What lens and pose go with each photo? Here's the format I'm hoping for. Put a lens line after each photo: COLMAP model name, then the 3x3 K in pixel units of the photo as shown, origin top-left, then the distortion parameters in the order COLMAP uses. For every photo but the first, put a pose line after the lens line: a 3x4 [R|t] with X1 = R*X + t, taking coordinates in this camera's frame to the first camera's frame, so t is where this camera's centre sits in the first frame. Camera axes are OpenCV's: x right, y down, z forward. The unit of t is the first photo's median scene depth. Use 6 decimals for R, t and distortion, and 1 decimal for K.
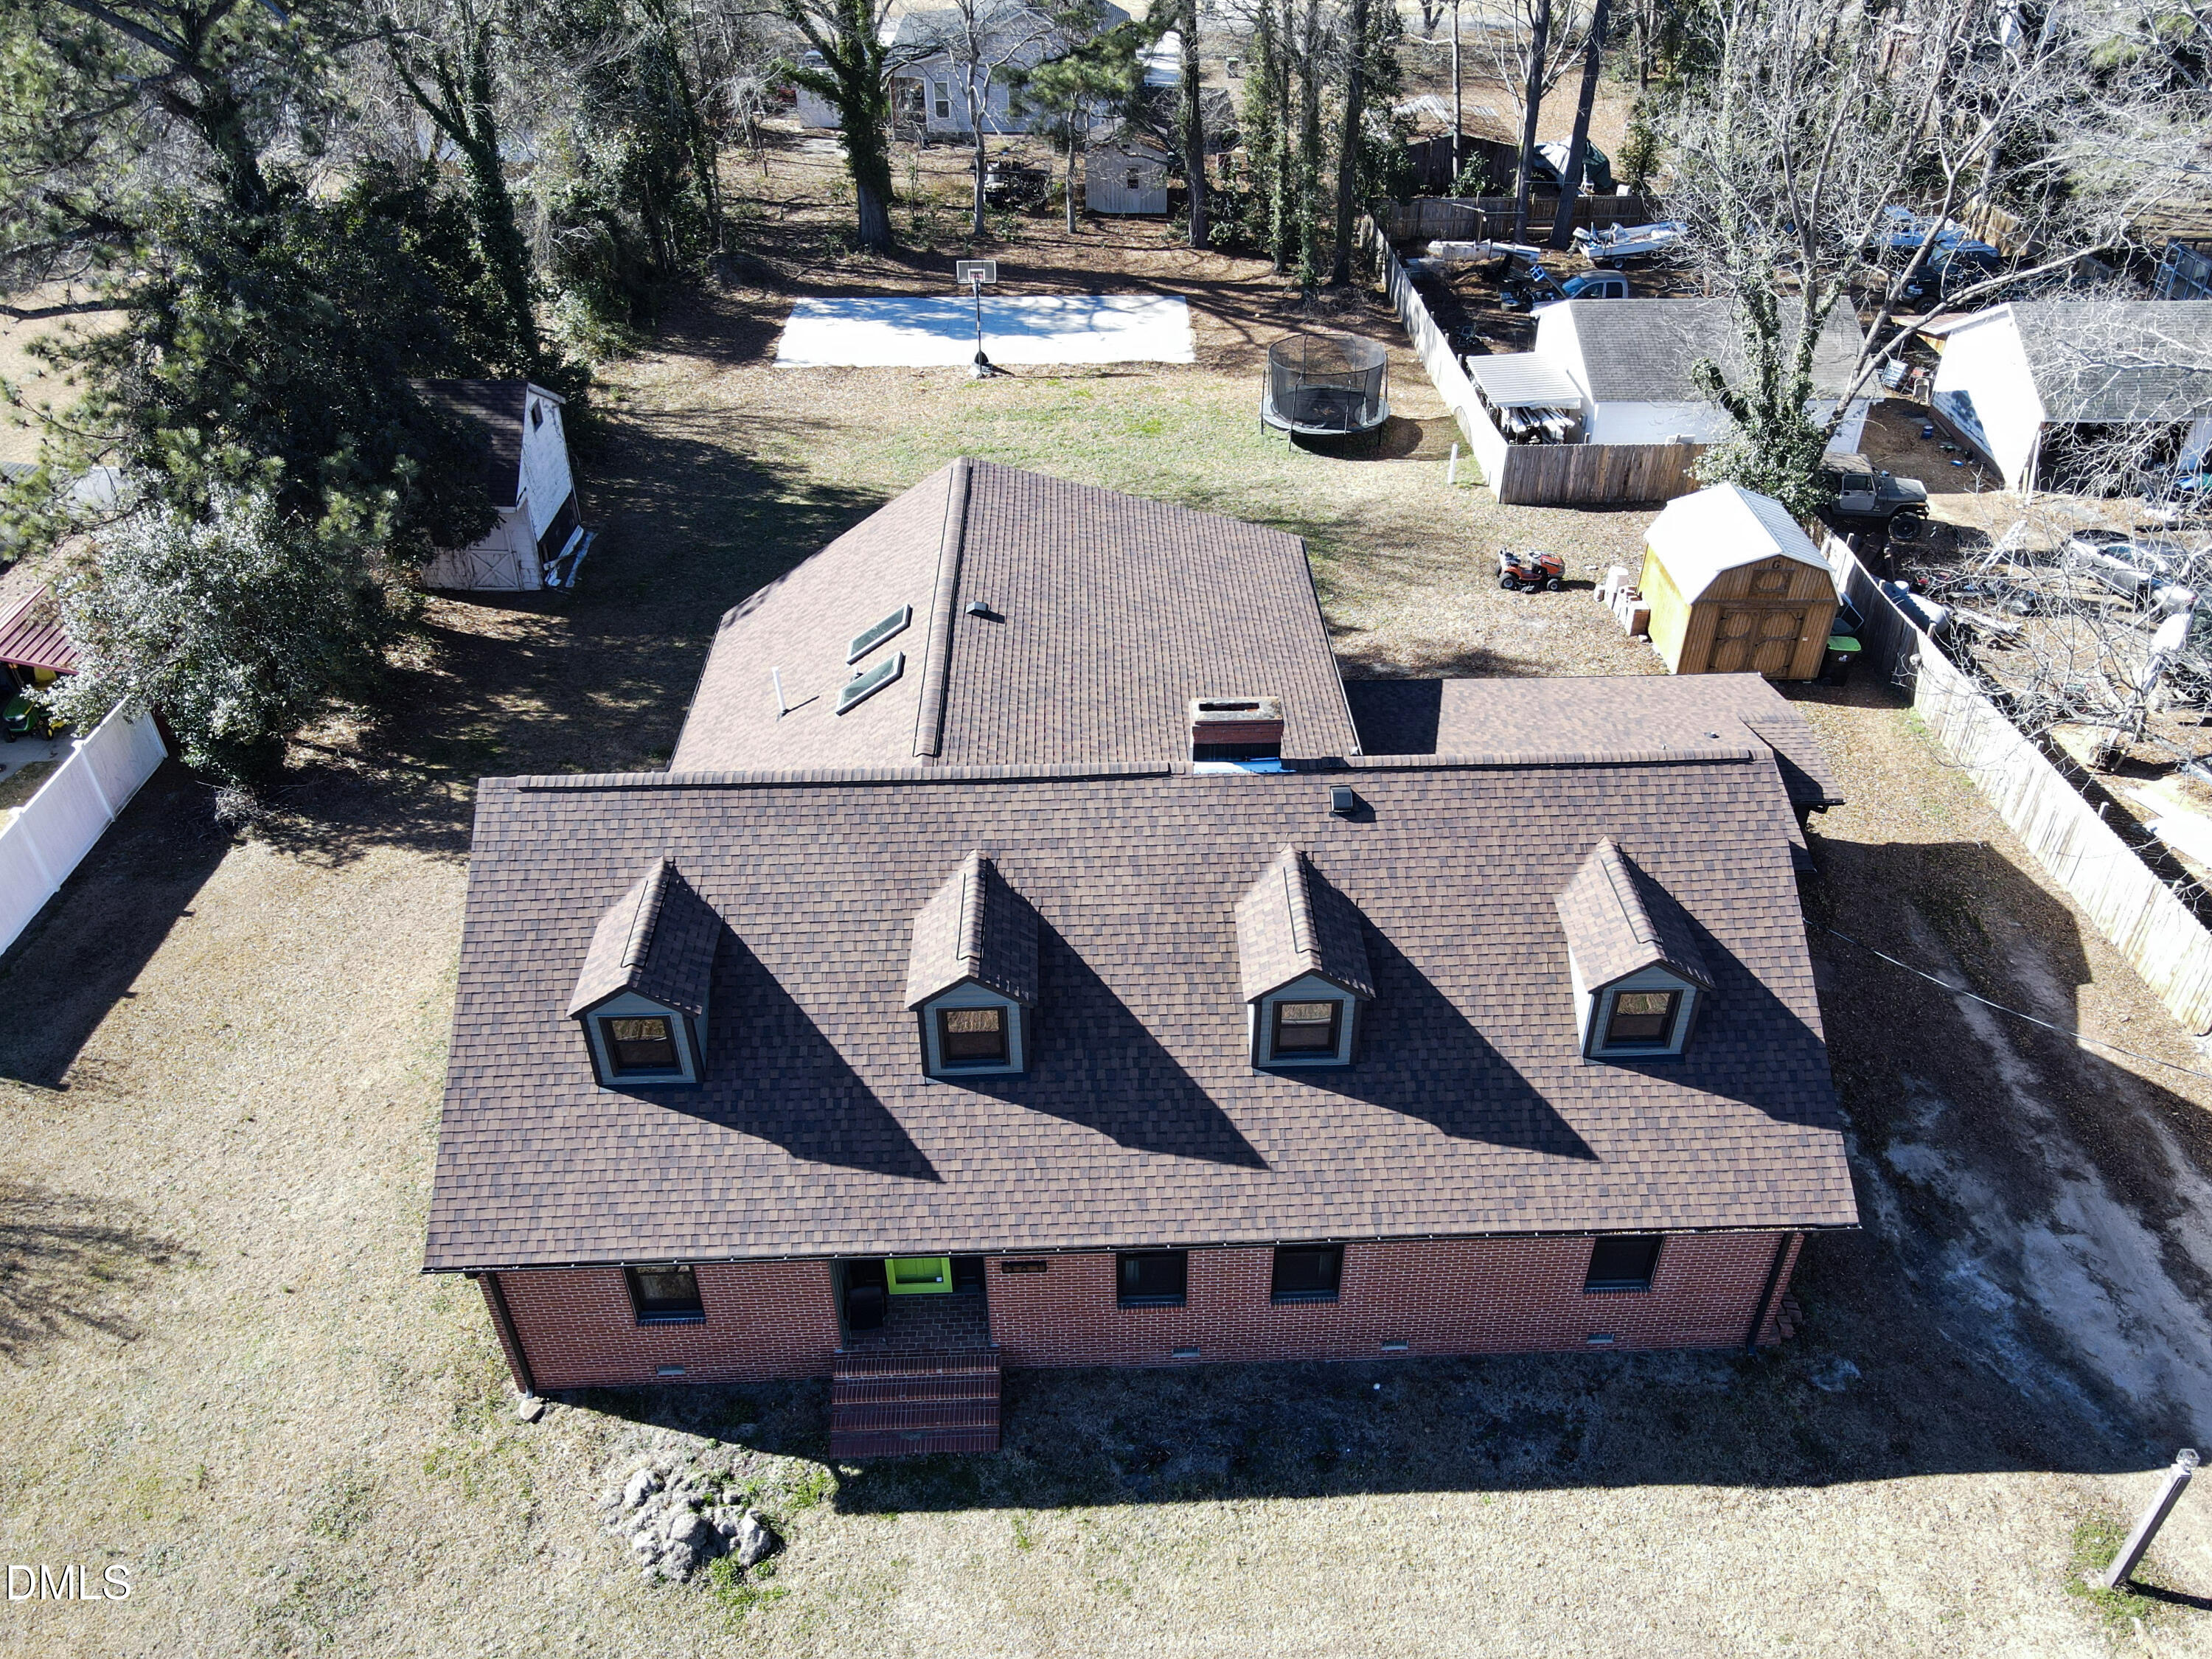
lens RADIAL K [[1626.4, 0, 1119.9], [0, 1626.4, 835.2], [0, 0, 1]] dist [0.018091, 0.002839]
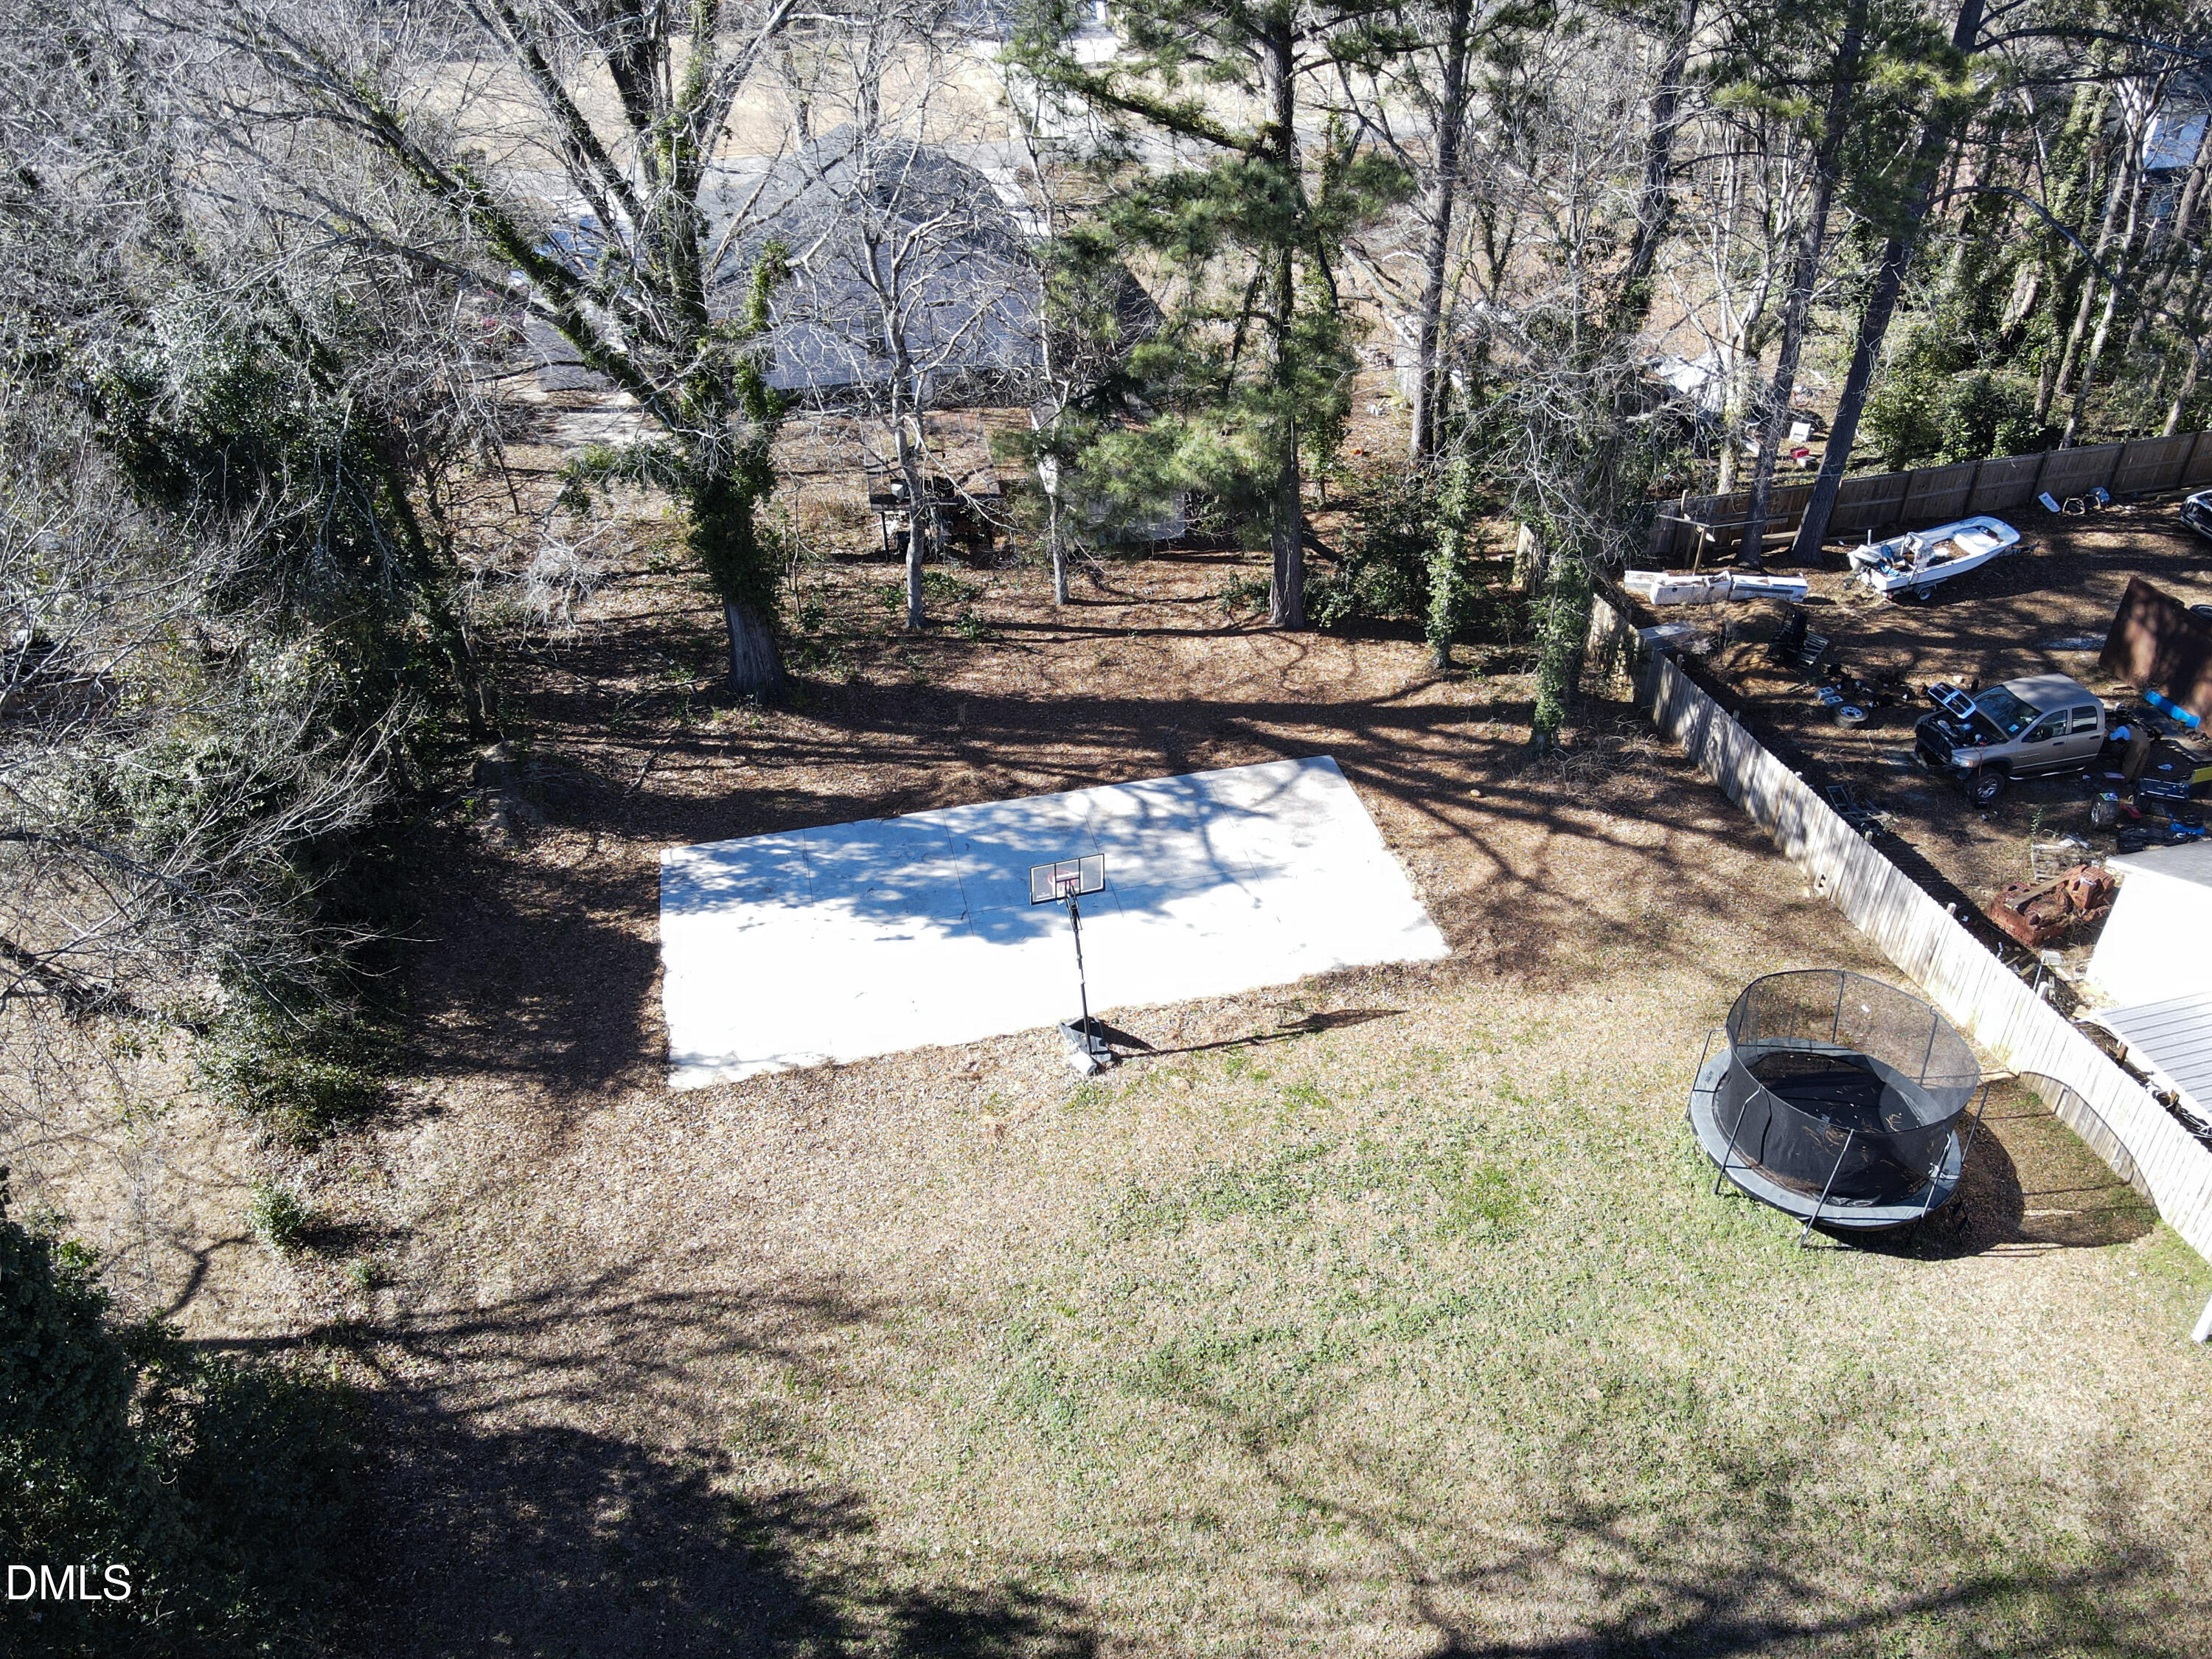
lens RADIAL K [[1626.4, 0, 1104.6], [0, 1626.4, 818.3], [0, 0, 1]] dist [0.018091, 0.002839]
pose [[0.978500, -0.125765, 0.163466, -0.161826], [0.127087, 0.991889, 0.002389, -0.372641], [-0.162440, 0.018436, 0.986546, 0.505148]]
